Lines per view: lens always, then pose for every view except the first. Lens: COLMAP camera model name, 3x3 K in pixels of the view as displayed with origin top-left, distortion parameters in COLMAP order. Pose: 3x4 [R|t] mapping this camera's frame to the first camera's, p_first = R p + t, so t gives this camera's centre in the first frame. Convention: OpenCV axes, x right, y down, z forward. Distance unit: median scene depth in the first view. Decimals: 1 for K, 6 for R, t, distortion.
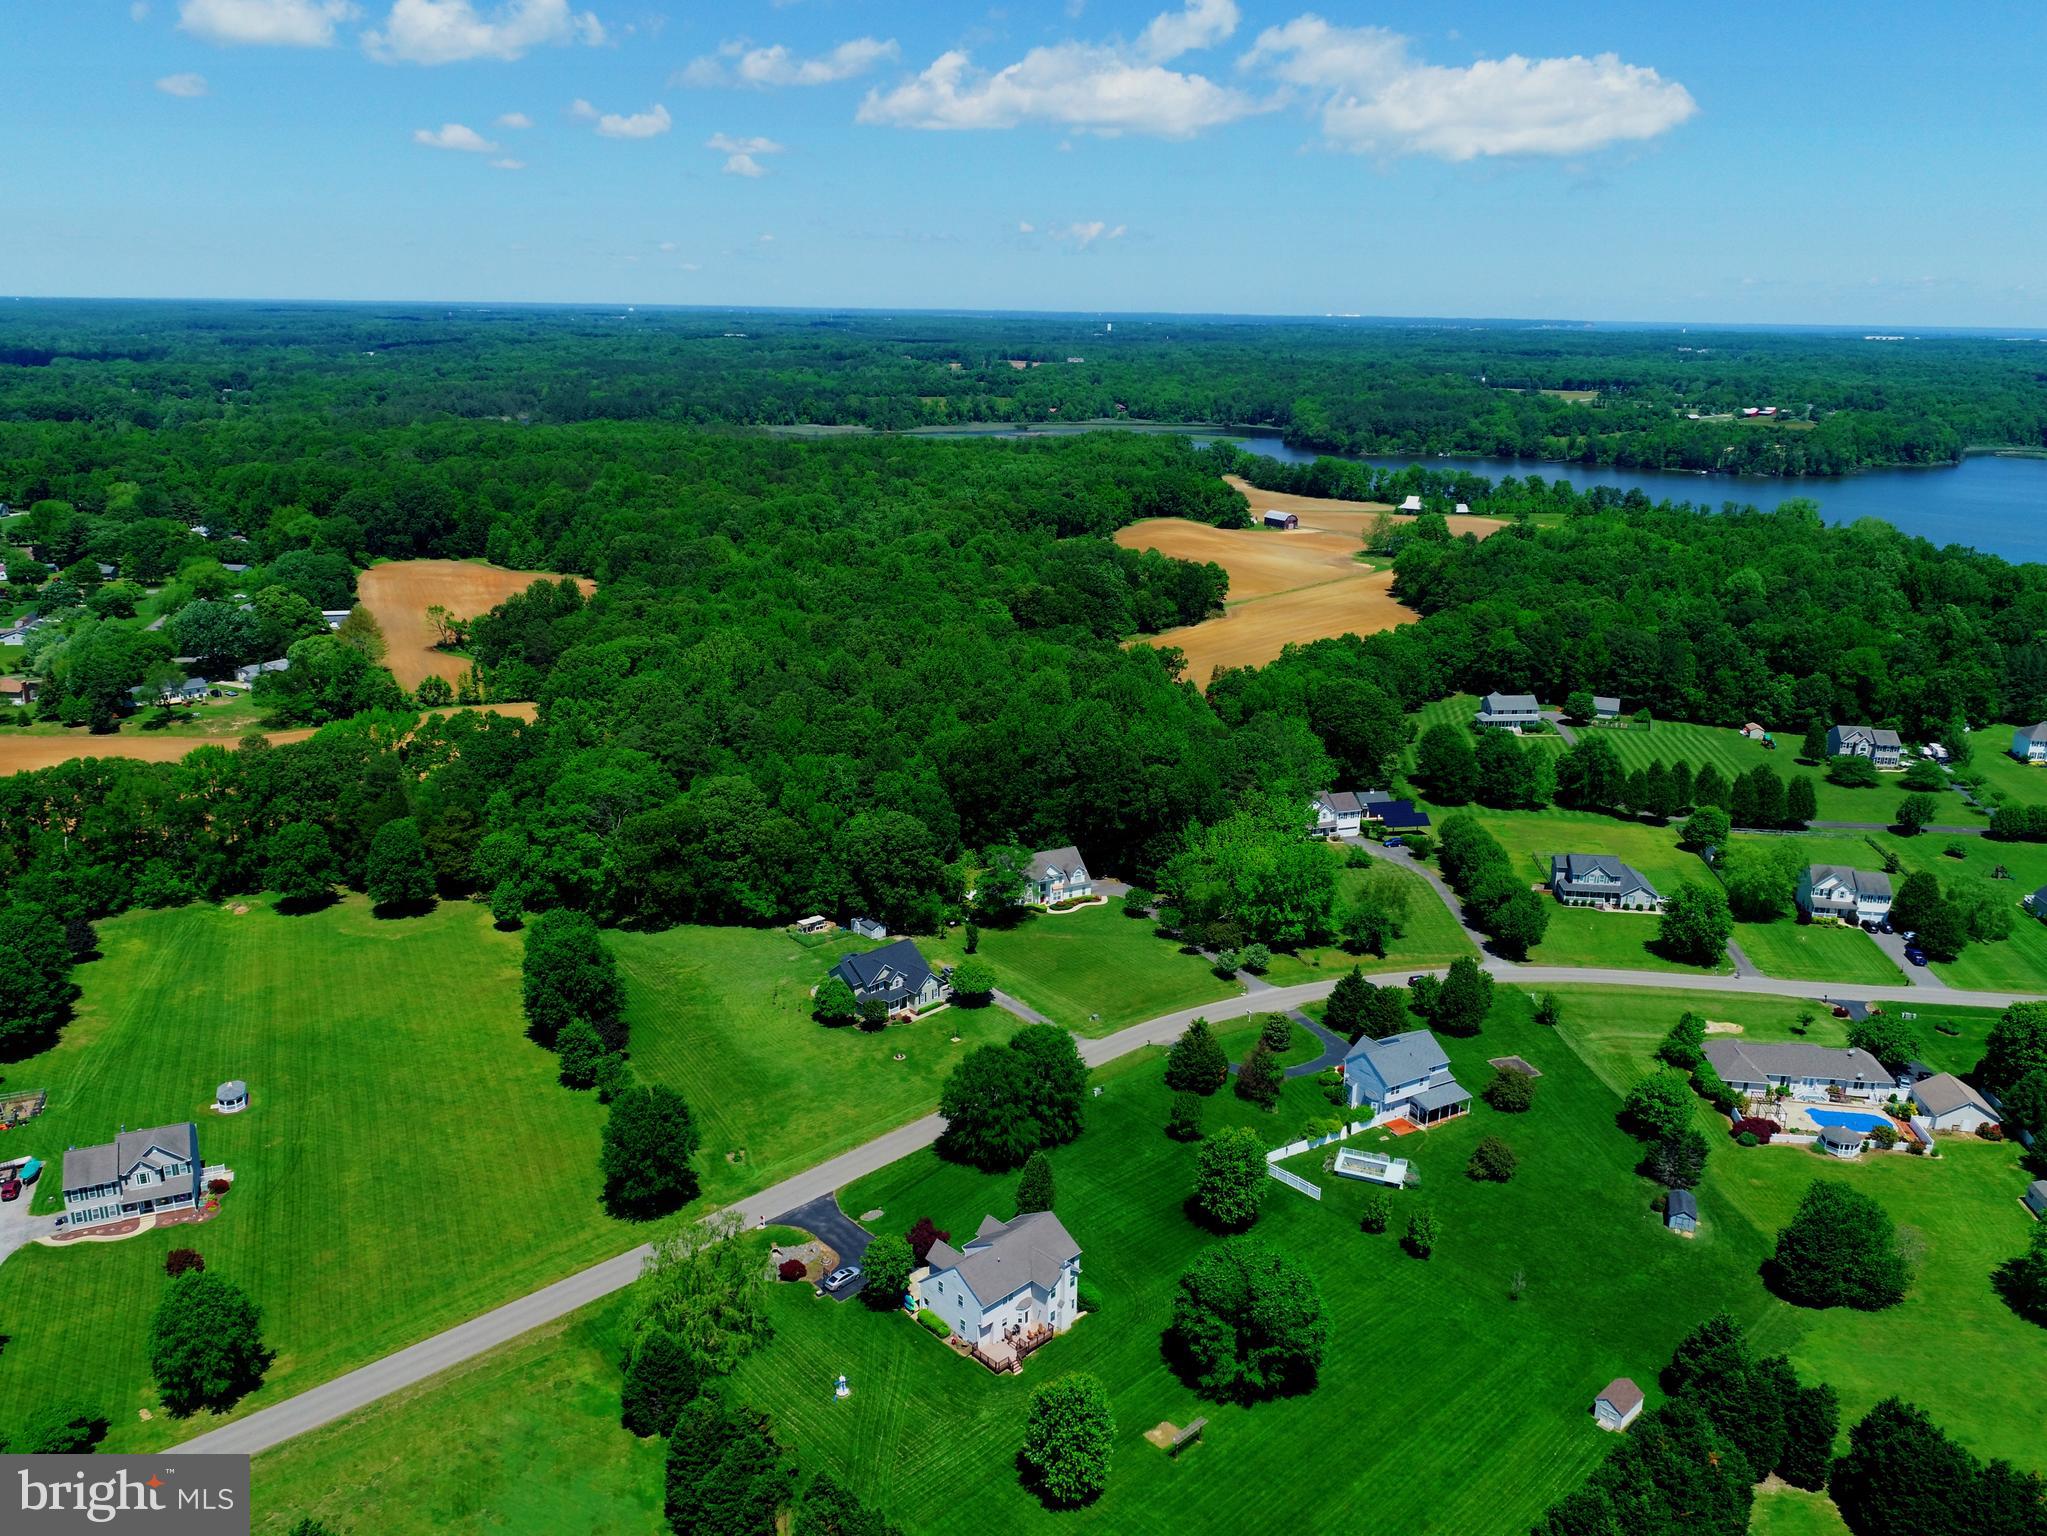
lens RADIAL K [[1540.6, 0, 1025.9], [0, 1540.6, 773.9], [0, 0, 1]] dist [0.002372, -0.003574]
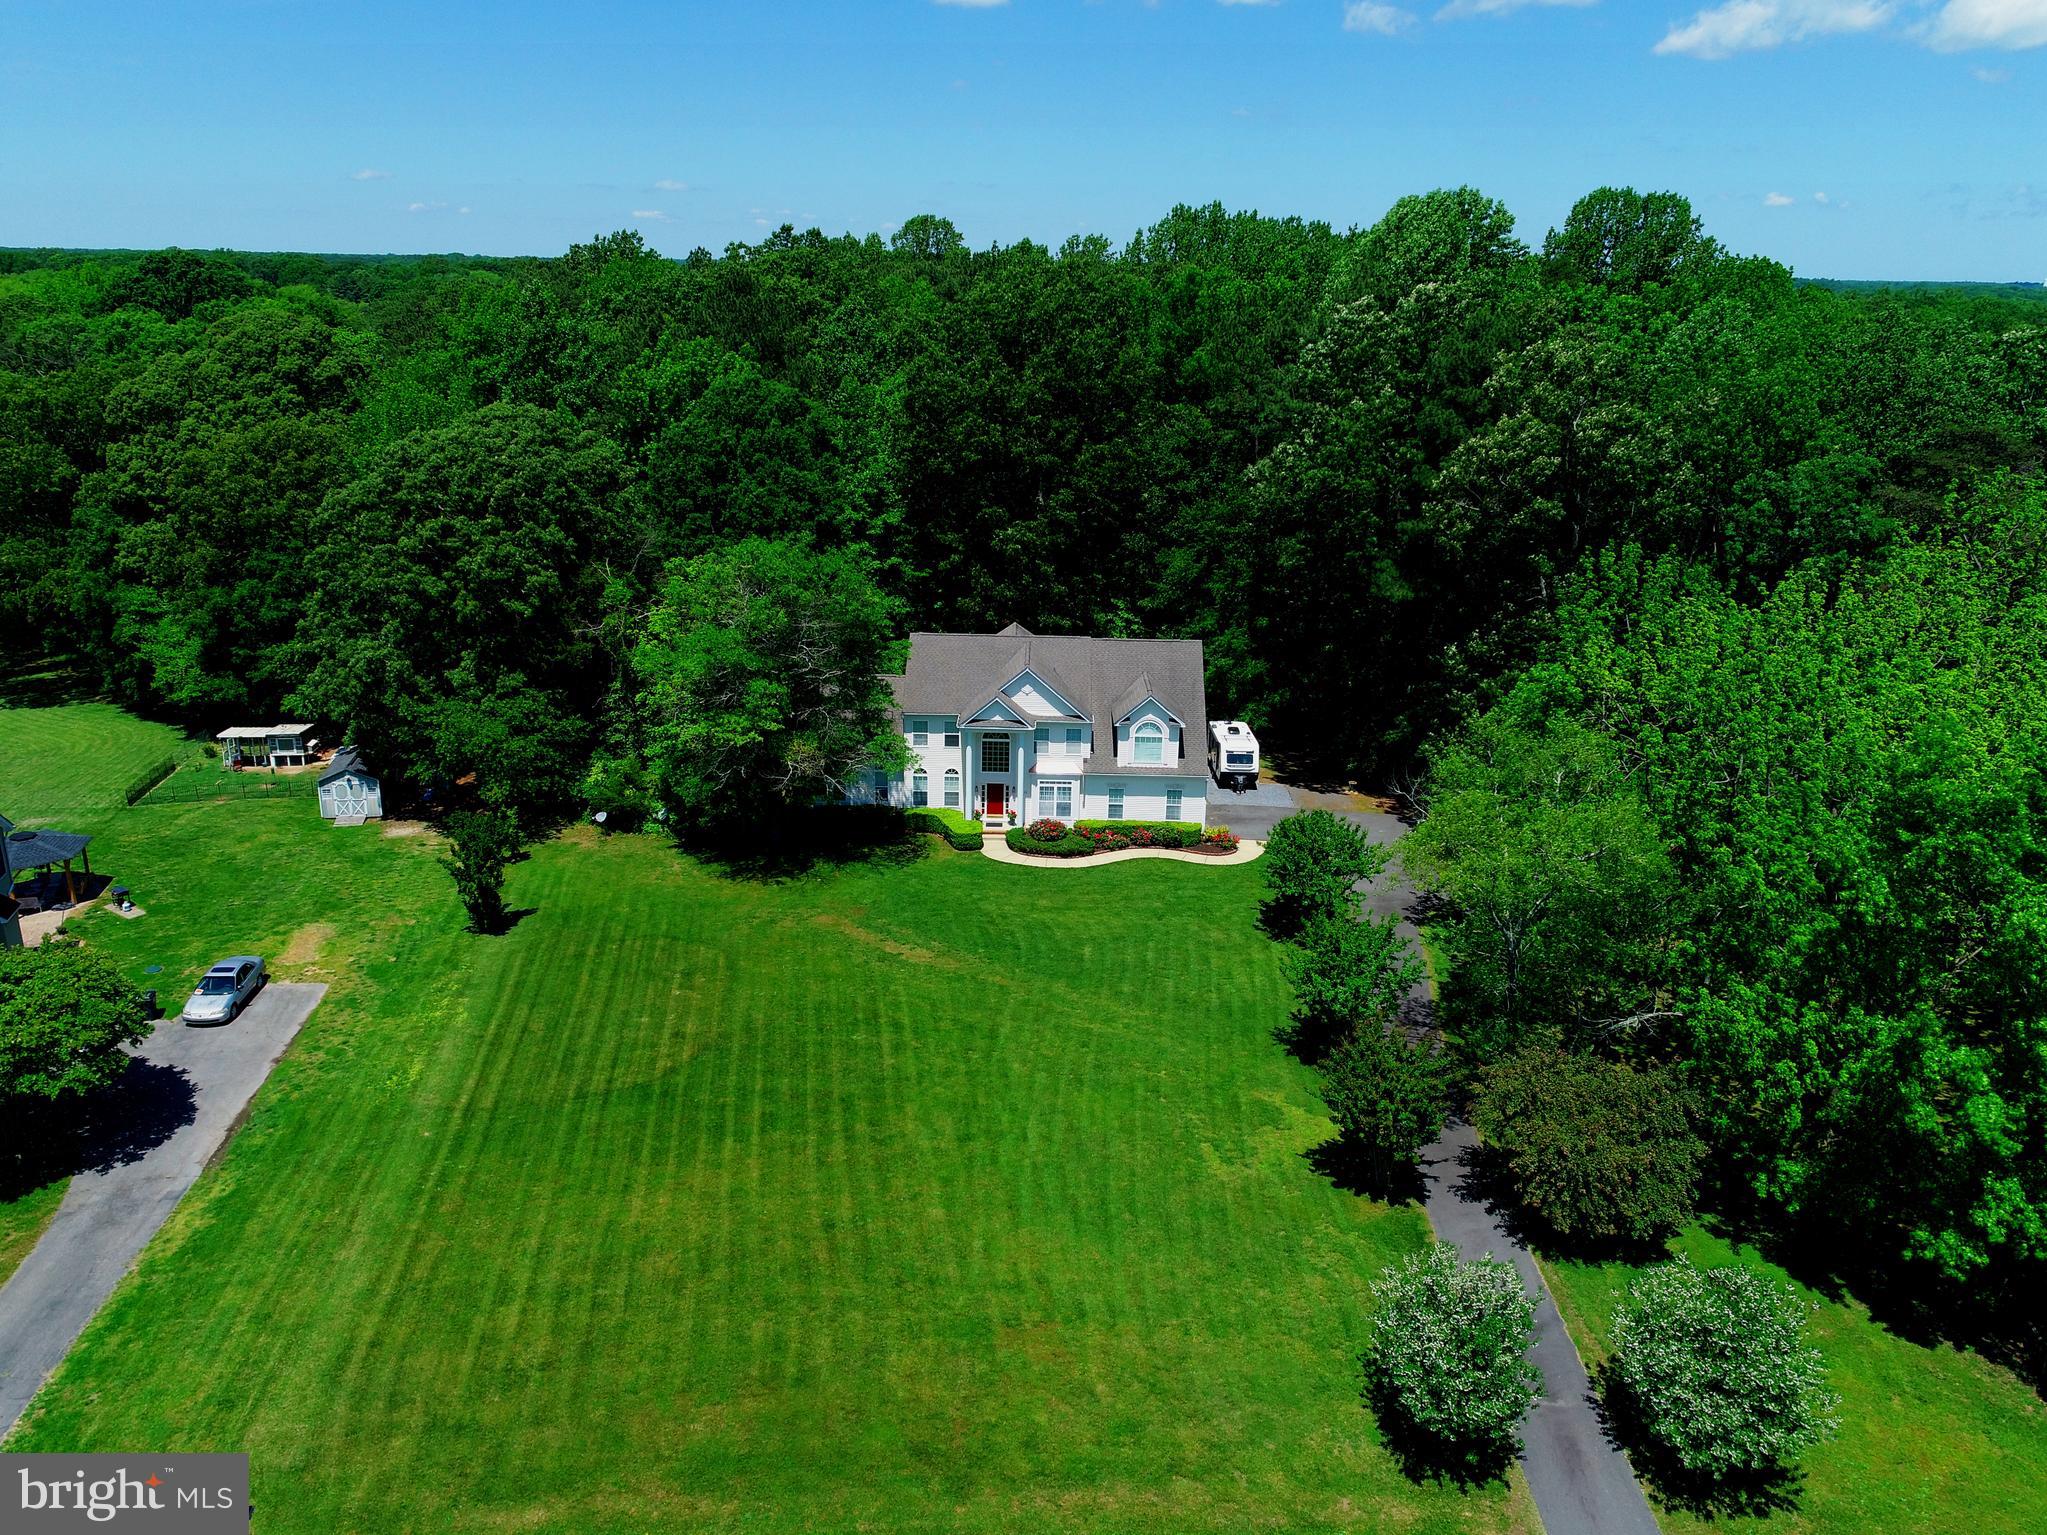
lens RADIAL K [[1540.6, 0, 1025.9], [0, 1540.6, 773.4], [0, 0, 1]] dist [0.002372, -0.003574]
pose [[0.874935, 0.154706, -0.458863, 0.090674], [-0.149726, 0.987587, 0.047476, 0.042199], [0.460512, 0.027165, 0.887238, 0.513286]]
